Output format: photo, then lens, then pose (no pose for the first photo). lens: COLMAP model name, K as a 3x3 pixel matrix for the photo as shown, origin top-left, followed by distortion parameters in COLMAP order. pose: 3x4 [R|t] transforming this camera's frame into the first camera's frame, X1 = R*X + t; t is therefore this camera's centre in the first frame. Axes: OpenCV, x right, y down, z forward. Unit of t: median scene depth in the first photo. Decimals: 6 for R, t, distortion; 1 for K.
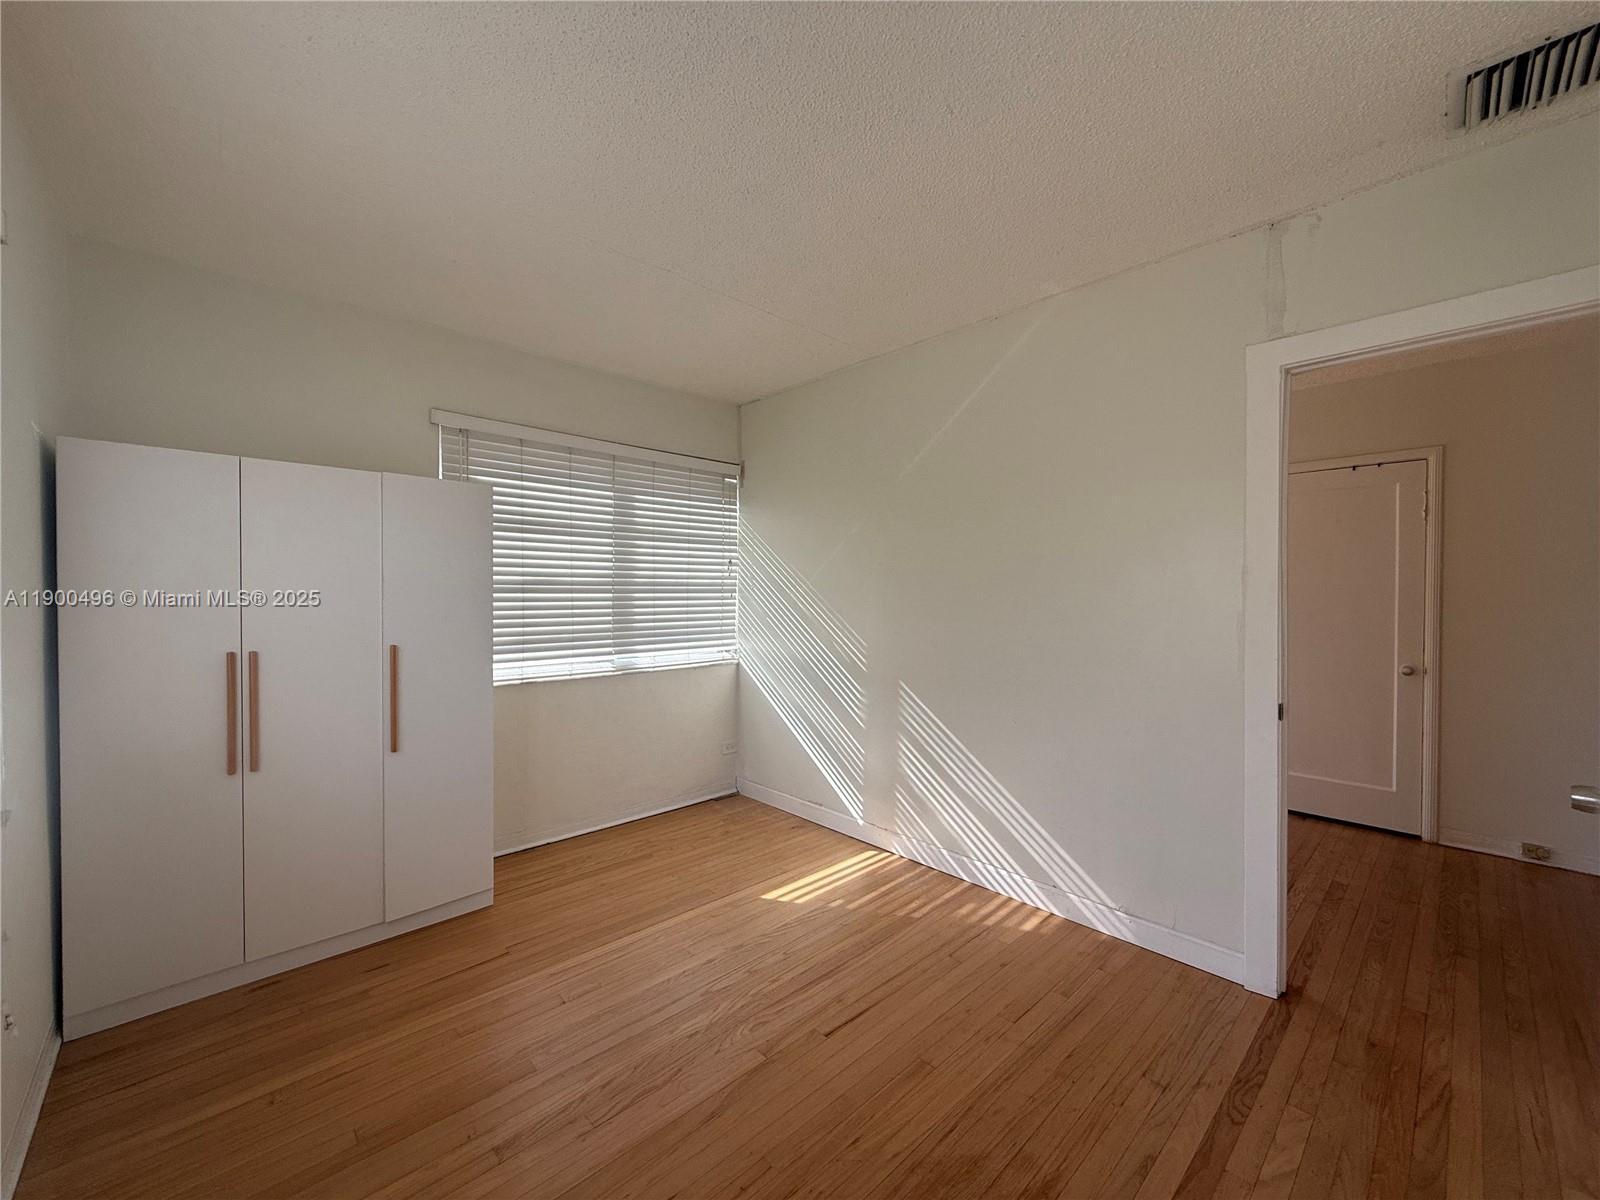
lens RADIAL K [[636.8, 0, 795.4], [0, 636.8, 600.1], [0, 0, 1]] dist [-0.000711, -0.000063]
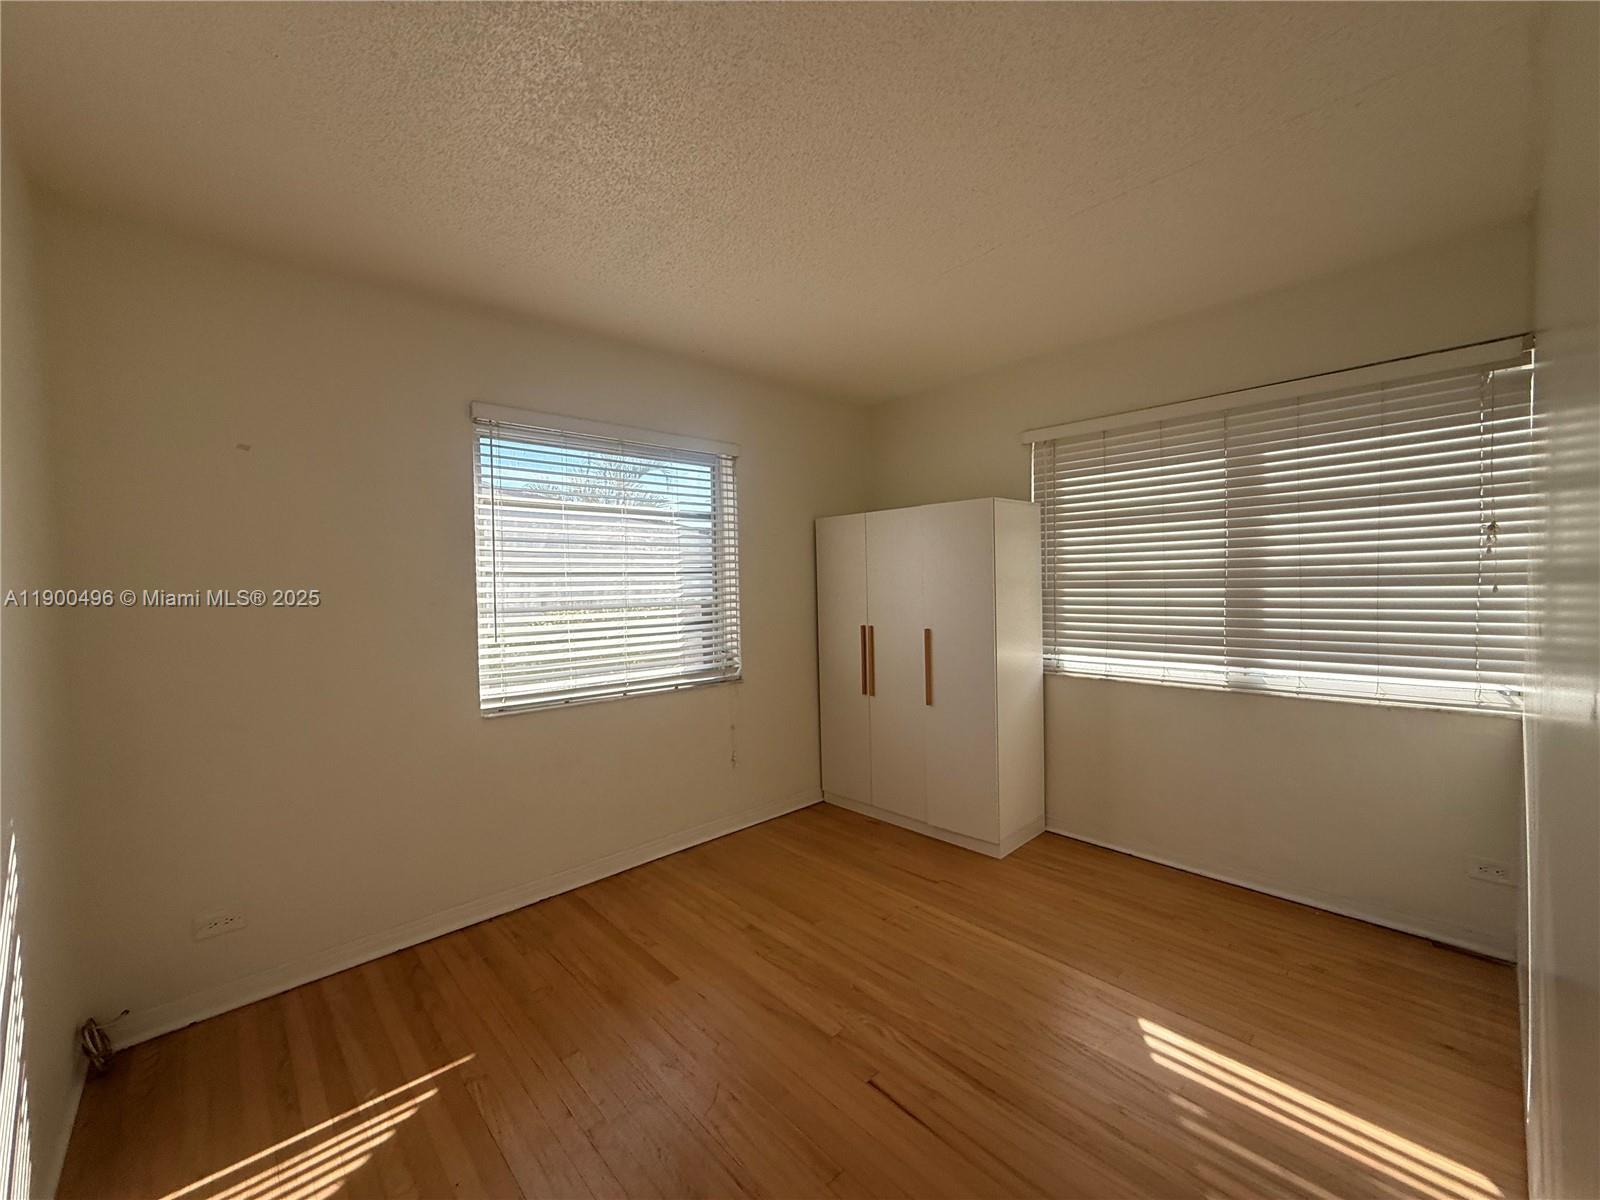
lens RADIAL K [[636.8, 0, 795.4], [0, 636.8, 600.1], [0, 0, 1]] dist [-0.000711, -0.000063]
pose [[-0.013401, 0.023316, -0.999638, 0.584705], [0.005399, 0.999715, 0.023245, -0.018328], [0.999896, -0.005086, -0.013523, 0.561170]]
